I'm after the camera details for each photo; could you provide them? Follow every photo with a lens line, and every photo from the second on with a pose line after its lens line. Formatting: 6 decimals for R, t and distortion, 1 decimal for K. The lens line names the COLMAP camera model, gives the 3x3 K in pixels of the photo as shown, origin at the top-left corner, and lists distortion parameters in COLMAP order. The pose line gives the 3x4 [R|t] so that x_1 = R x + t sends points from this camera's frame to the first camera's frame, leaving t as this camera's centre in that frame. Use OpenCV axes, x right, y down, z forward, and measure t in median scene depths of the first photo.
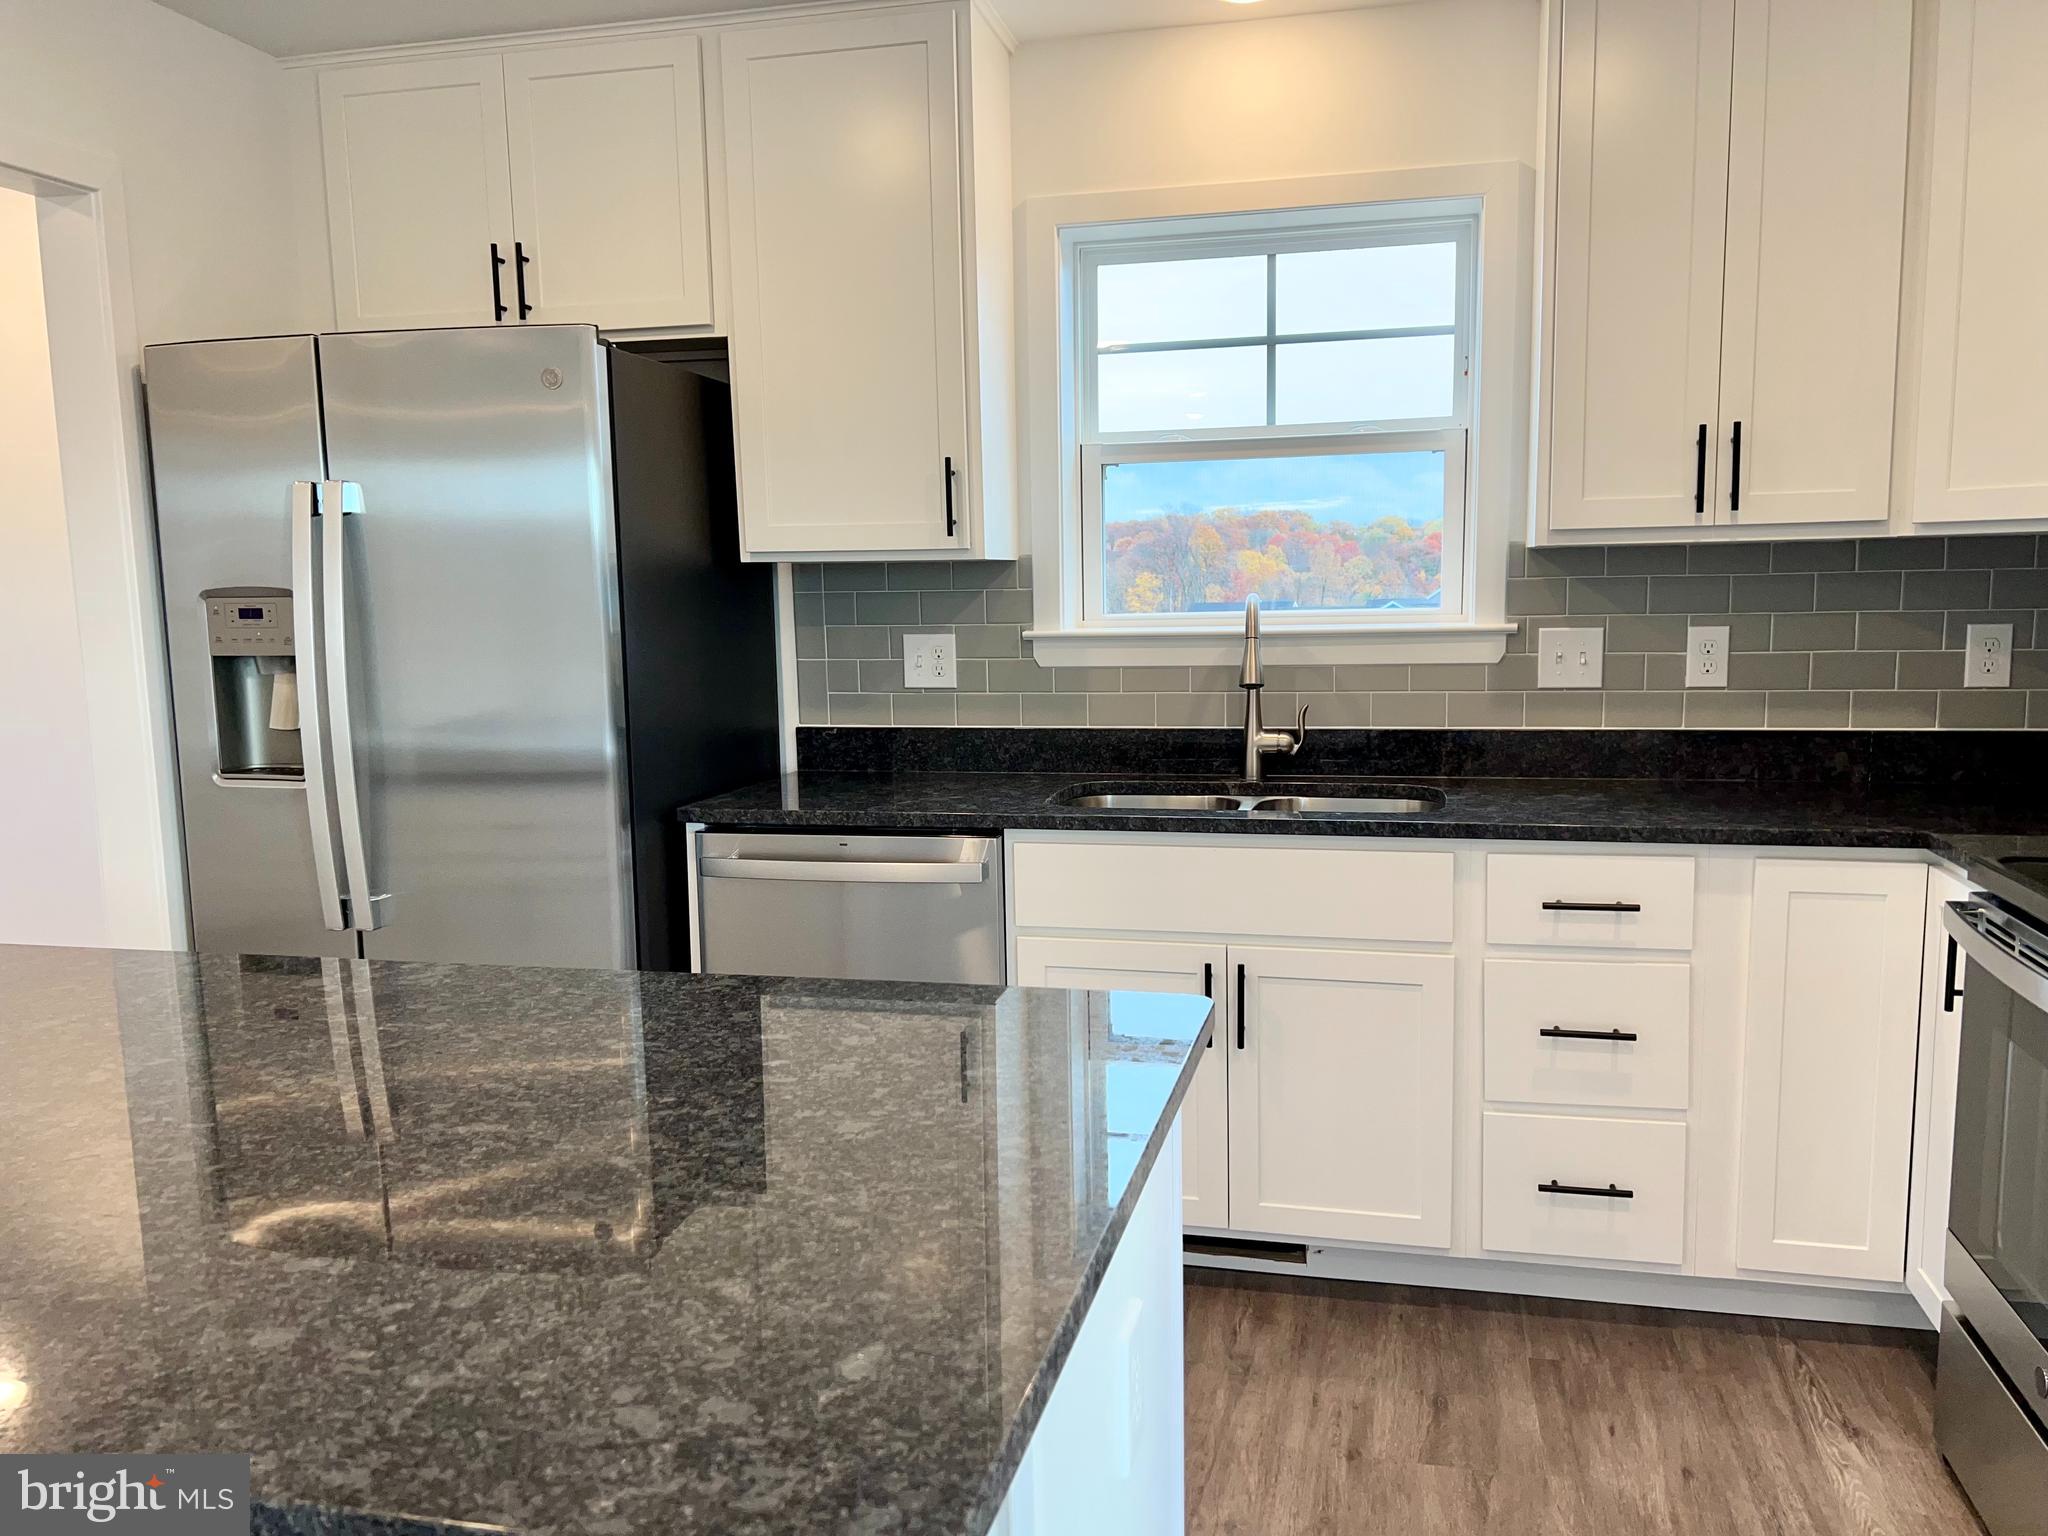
lens RADIAL K [[1544.9, 0, 1052.3], [0, 1544.9, 778.6], [0, 0, 1]] dist [0.100109, -0.157888]
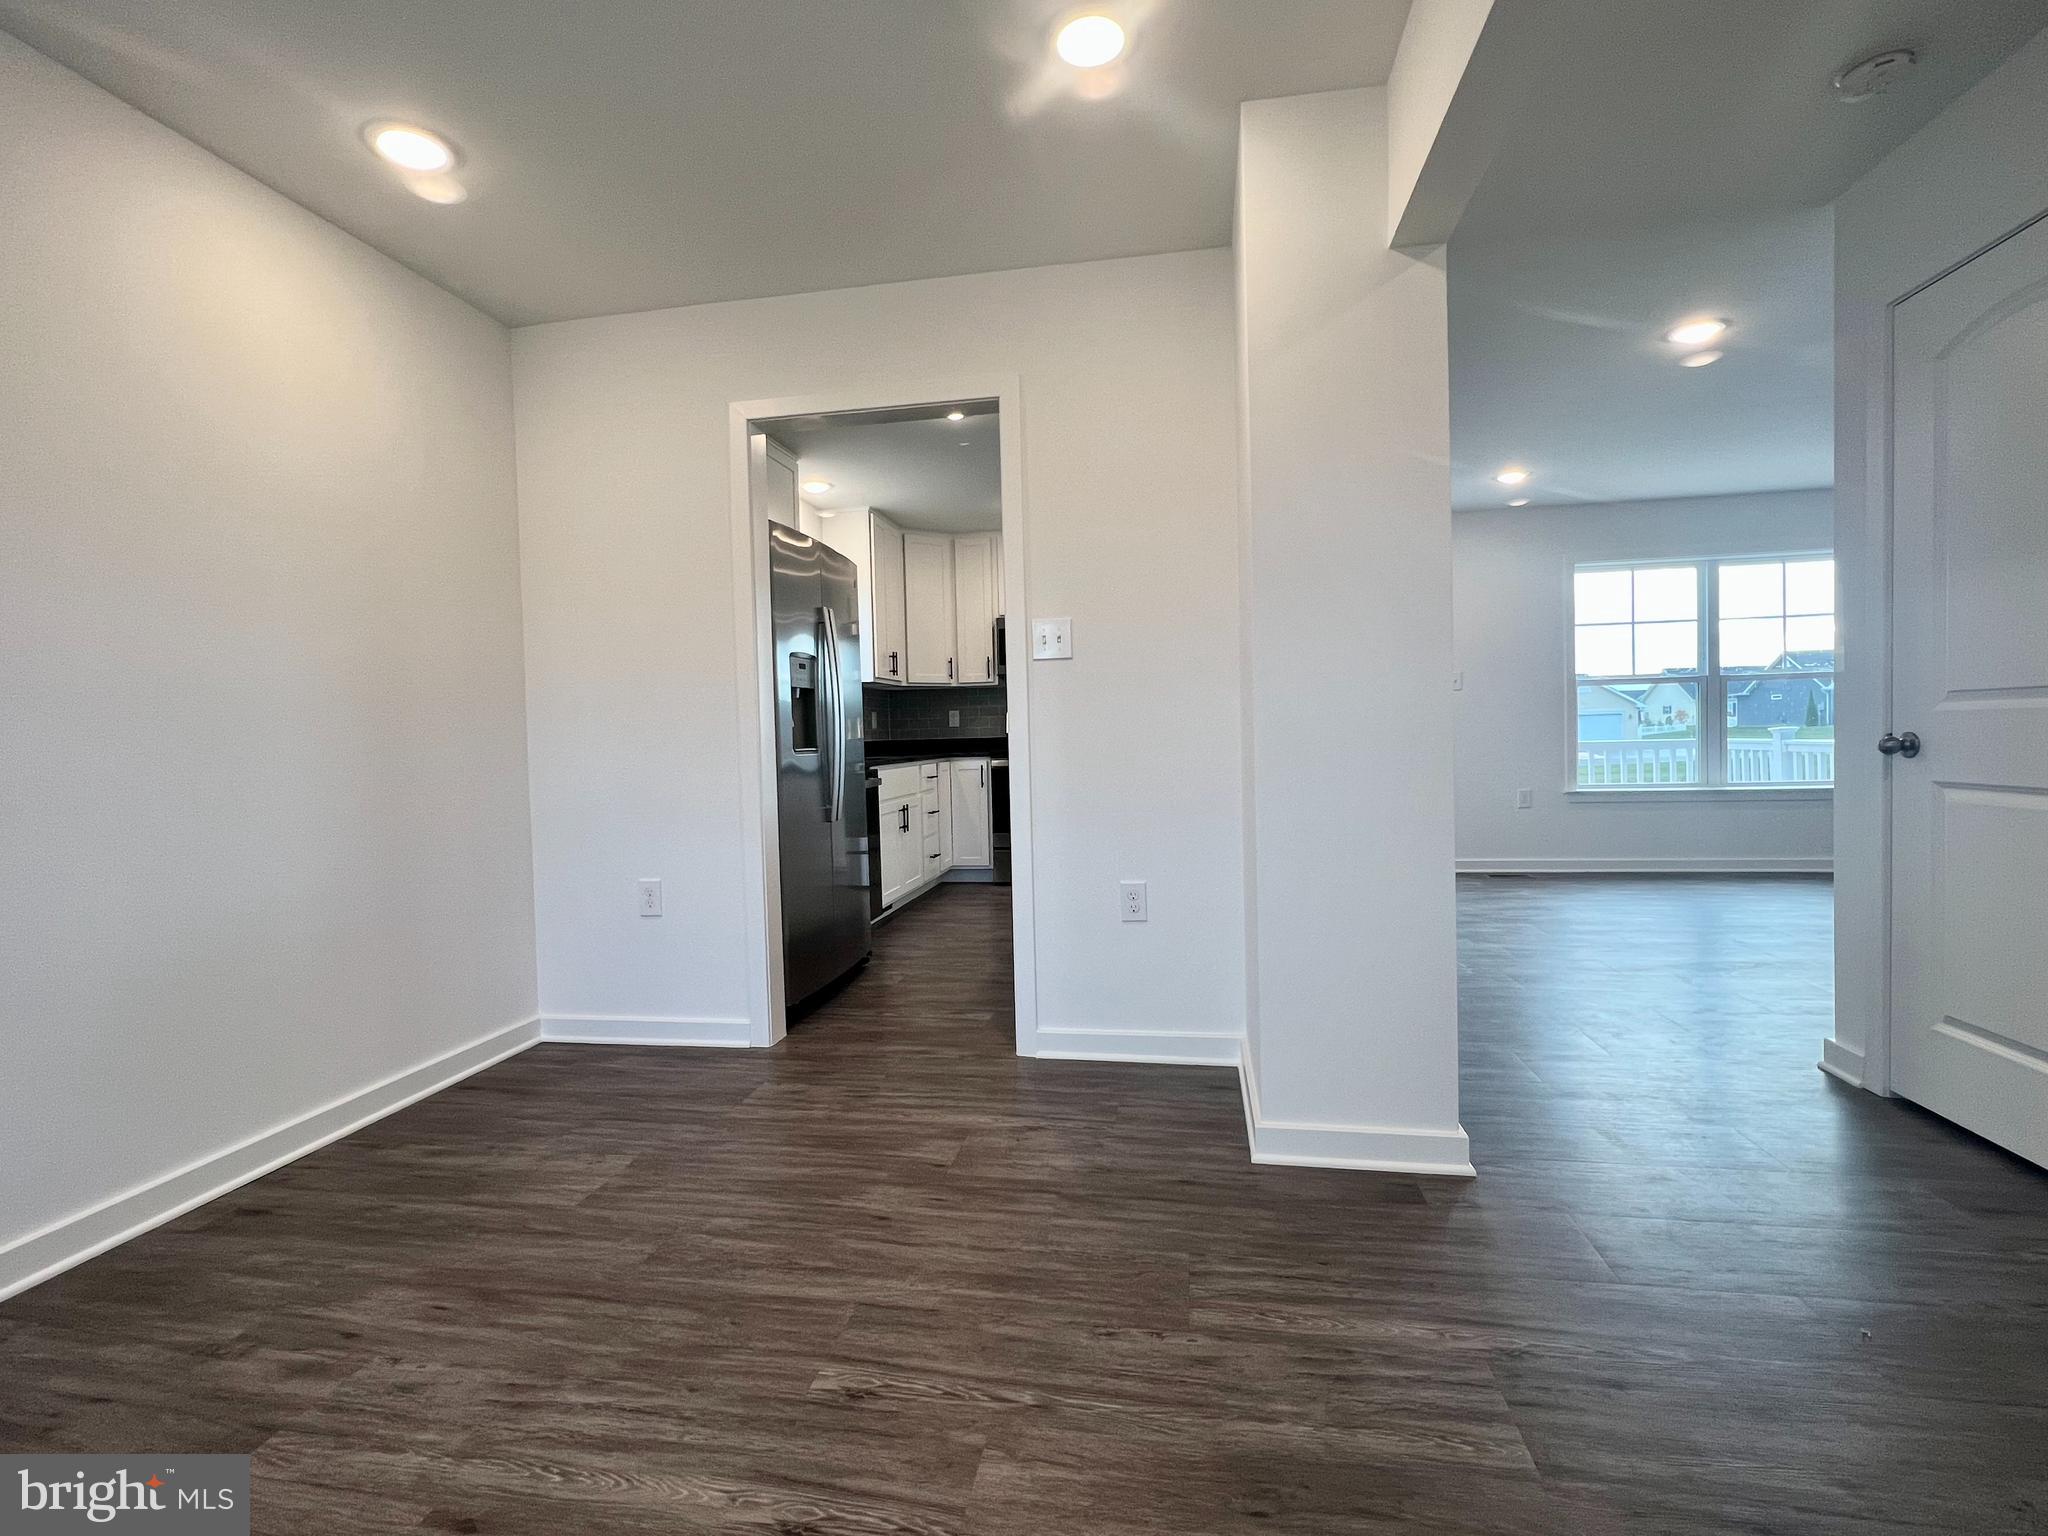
lens RADIAL K [[937.2, 0, 1022.5], [0, 937.2, 765.7], [0, 0, 1]] dist [-0.002322, 0.000969]
pose [[-0.046732, -0.015404, 0.998789, -1.538963], [0.153653, 0.987870, 0.022425, 0.030216], [-0.987019, 0.154515, -0.043798, 0.719005]]
